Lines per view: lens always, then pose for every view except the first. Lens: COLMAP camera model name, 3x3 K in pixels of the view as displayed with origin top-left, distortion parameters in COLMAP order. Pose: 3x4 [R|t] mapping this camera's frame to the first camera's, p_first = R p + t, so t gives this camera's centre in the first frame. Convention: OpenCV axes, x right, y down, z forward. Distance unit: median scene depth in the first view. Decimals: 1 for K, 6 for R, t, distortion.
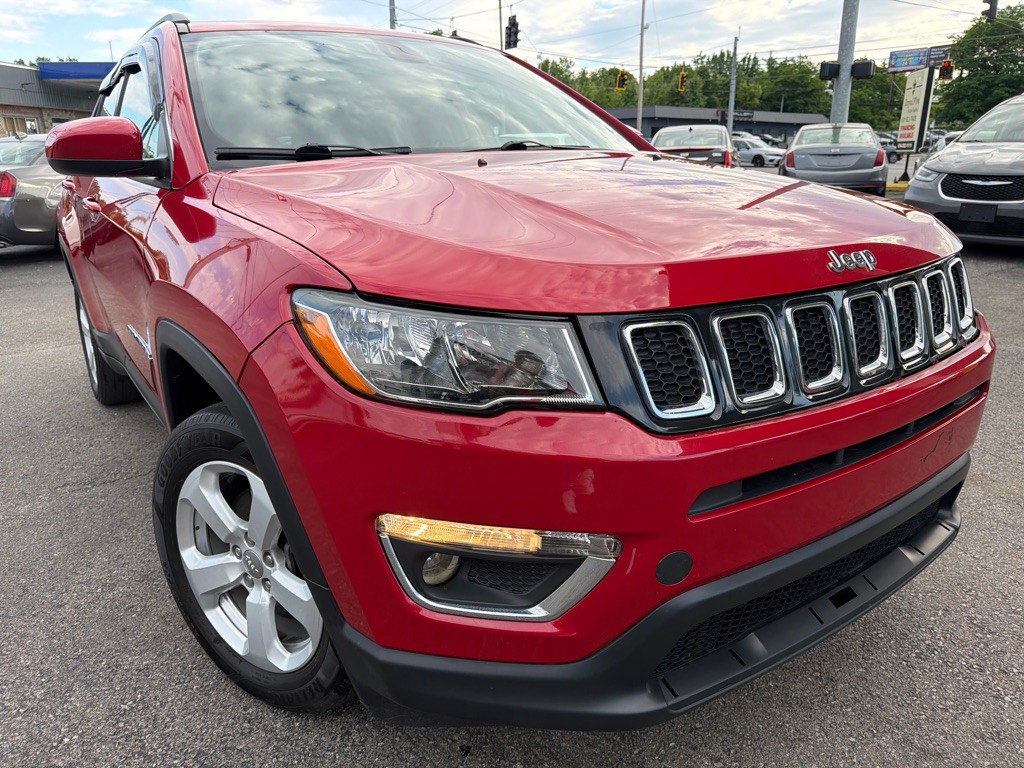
lens RADIAL K [[720.9, 0, 514.2], [0, 720.9, 385.7], [0, 0, 1]] dist [0.032906, -0.041321]
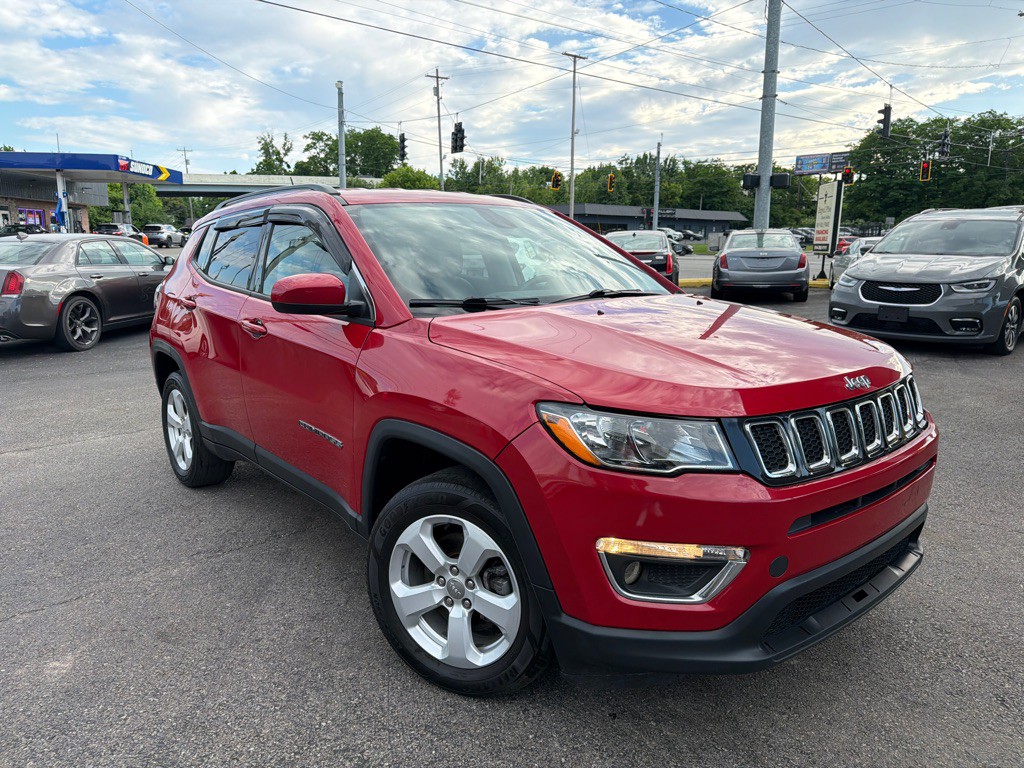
lens RADIAL K [[720.9, 0, 508.5], [0, 720.9, 388.2], [0, 0, 1]] dist [0.032906, -0.041321]
pose [[0.996548, -0.004211, 0.082909, -0.334748], [0.013413, 0.993757, -0.110754, 0.010312], [-0.081925, 0.111484, 0.990384, -0.414516]]
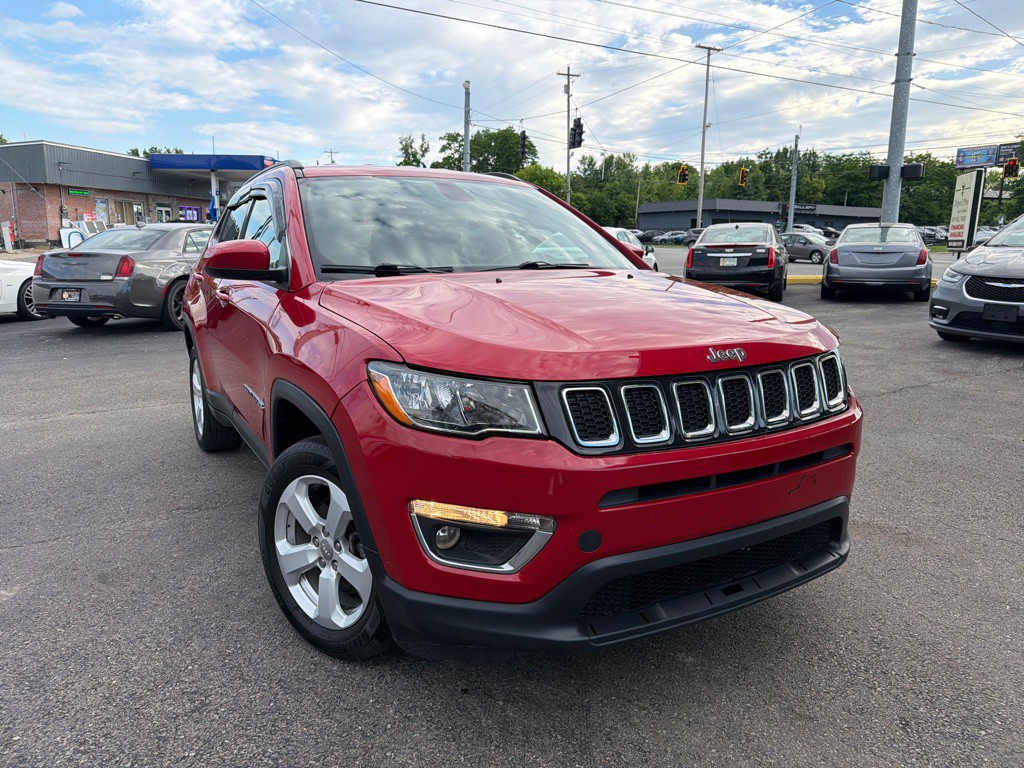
lens RADIAL K [[720.9, 0, 510.1], [0, 720.9, 378.6], [0, 0, 1]] dist [0.032906, -0.041321]
pose [[0.995576, 0.034523, -0.087393, 0.104649], [-0.044757, 0.992005, -0.117999, 0.055790], [0.082620, 0.121388, 0.989161, -0.387138]]
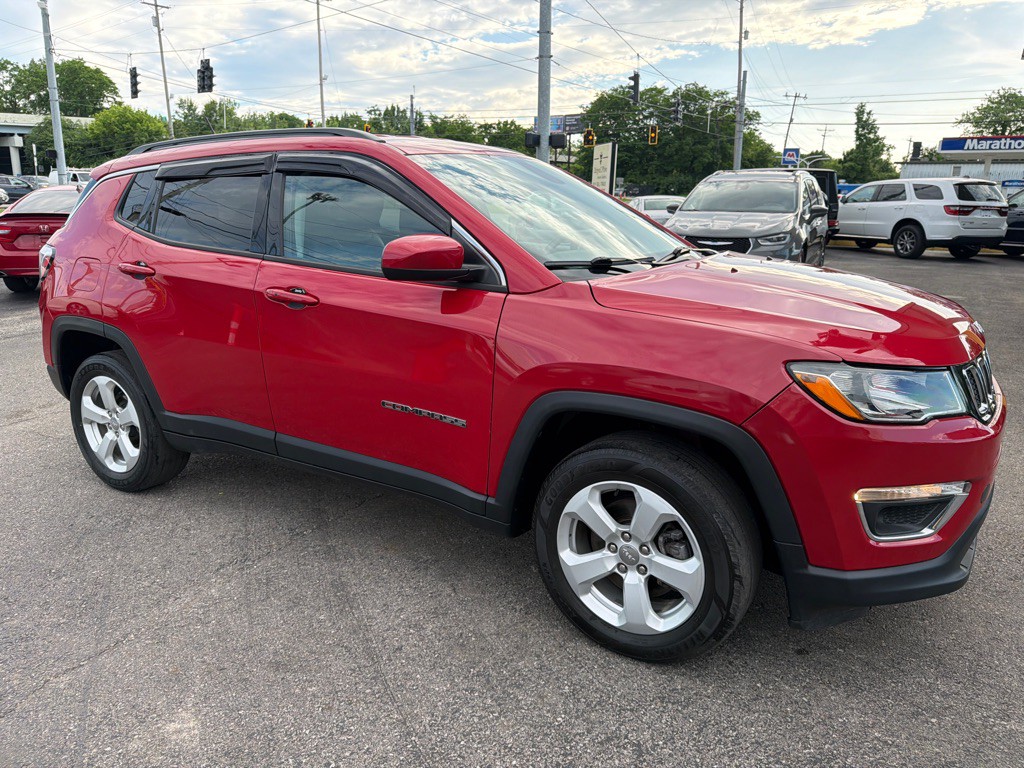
lens RADIAL K [[720.9, 0, 516.5], [0, 720.9, 381.0], [0, 0, 1]] dist [0.032906, -0.041321]
pose [[0.908298, -0.081226, 0.410363, -1.027510], [0.106749, 0.993496, -0.039629, -0.057288], [-0.404475, 0.079800, 0.911061, -0.190501]]
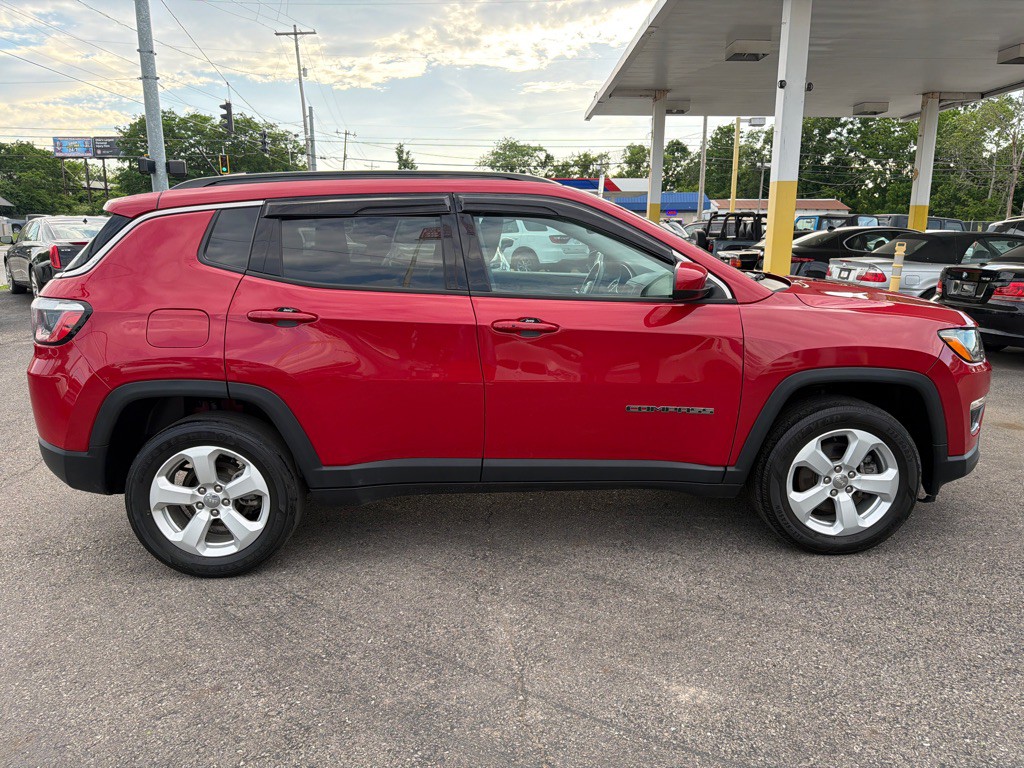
lens RADIAL K [[720.9, 0, 509.5], [0, 720.9, 378.1], [0, 0, 1]] dist [0.032906, -0.041321]
pose [[0.531130, -0.156890, 0.832638, -2.254760], [0.252355, 0.967400, 0.021308, -0.279644], [-0.808837, 0.198804, 0.553407, 0.539291]]
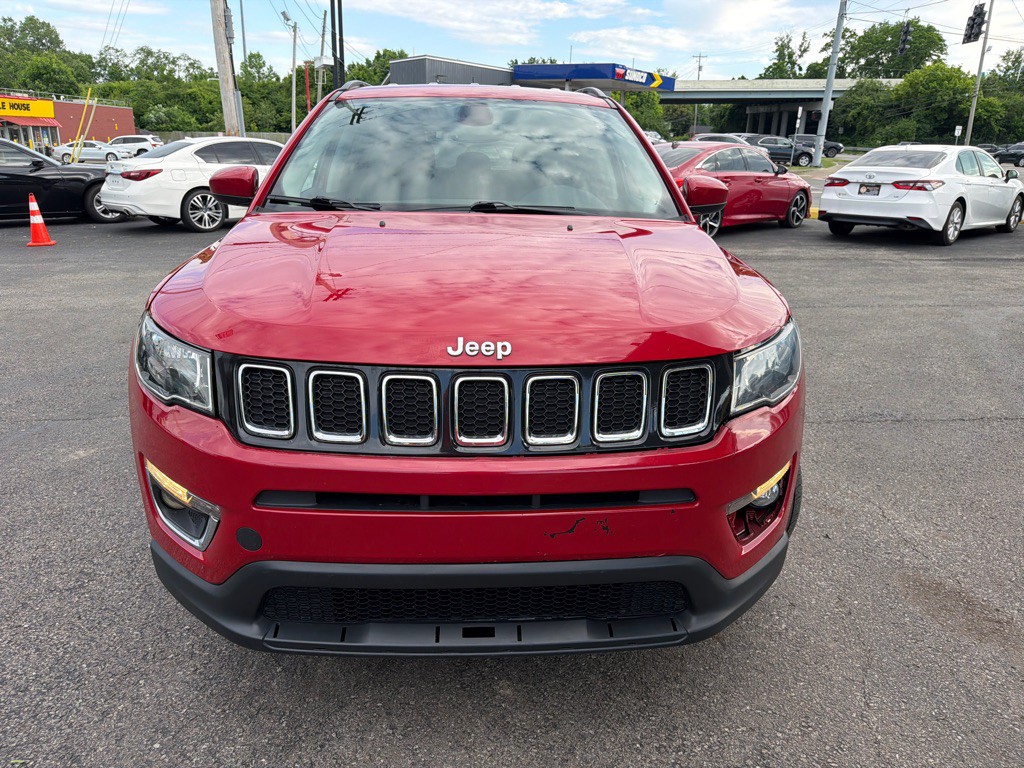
lens RADIAL K [[720.9, 0, 515.1], [0, 720.9, 384.3], [0, 0, 1]] dist [0.032906, -0.041321]
pose [[0.846498, 0.199102, -0.493761, 0.793284], [-0.196422, 0.978806, 0.057945, -0.139374], [0.494833, 0.047935, 0.867665, 0.007075]]
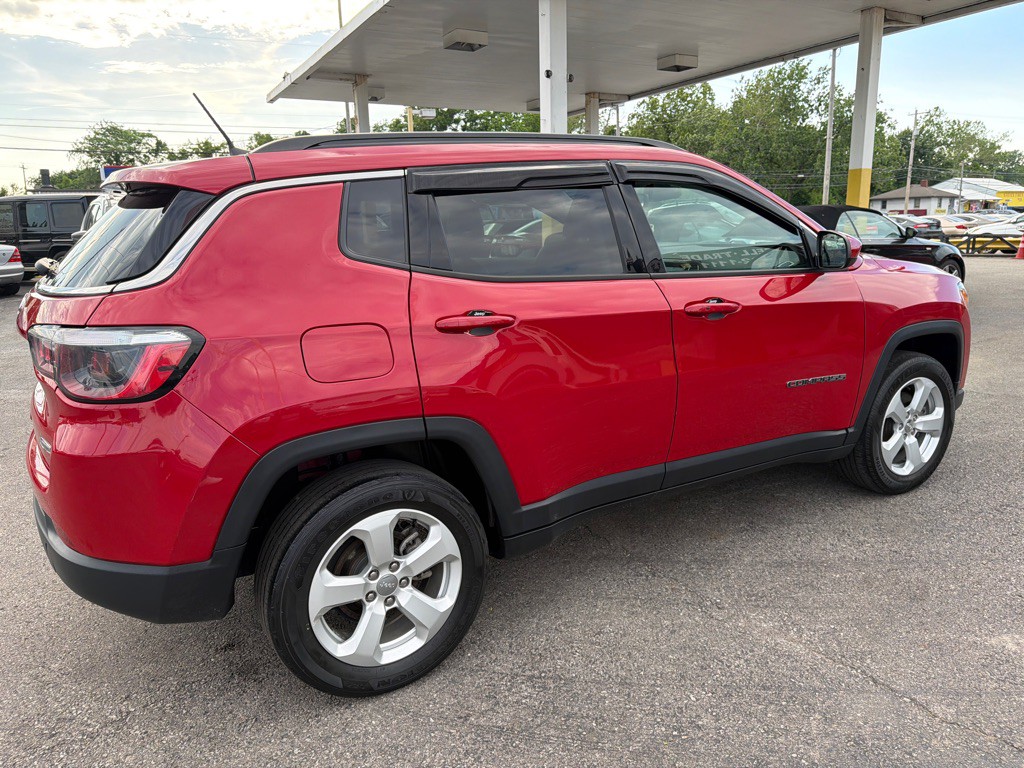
lens RADIAL K [[720.9, 0, 502.5], [0, 720.9, 377.5], [0, 0, 1]] dist [0.032906, -0.041321]
pose [[0.073518, -0.205106, 0.975975, -2.371357], [0.329718, 0.928591, 0.170311, -0.623774], [-0.941213, 0.309275, 0.135895, 1.674138]]
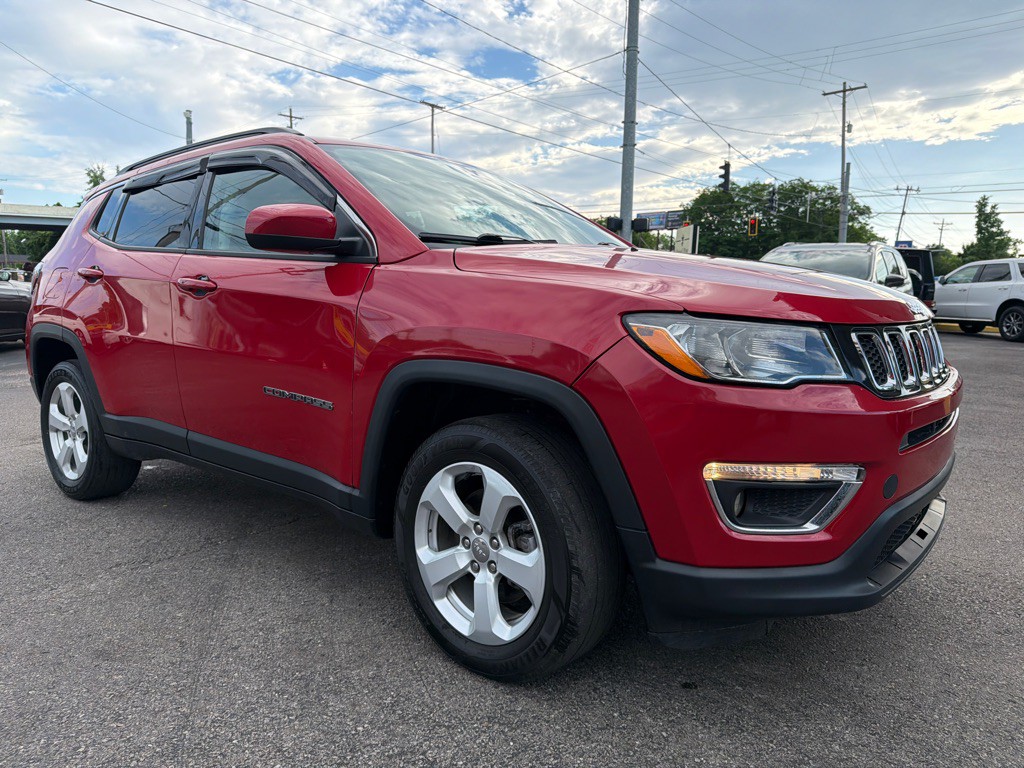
lens RADIAL K [[720.9, 0, 518.9], [0, 720.9, 388.3], [0, 0, 1]] dist [0.032906, -0.041321]
pose [[0.957320, -0.011098, 0.288817, -0.607381], [0.061330, 0.984307, -0.165464, 0.161199], [-0.282448, 0.176116, 0.942977, -0.194337]]
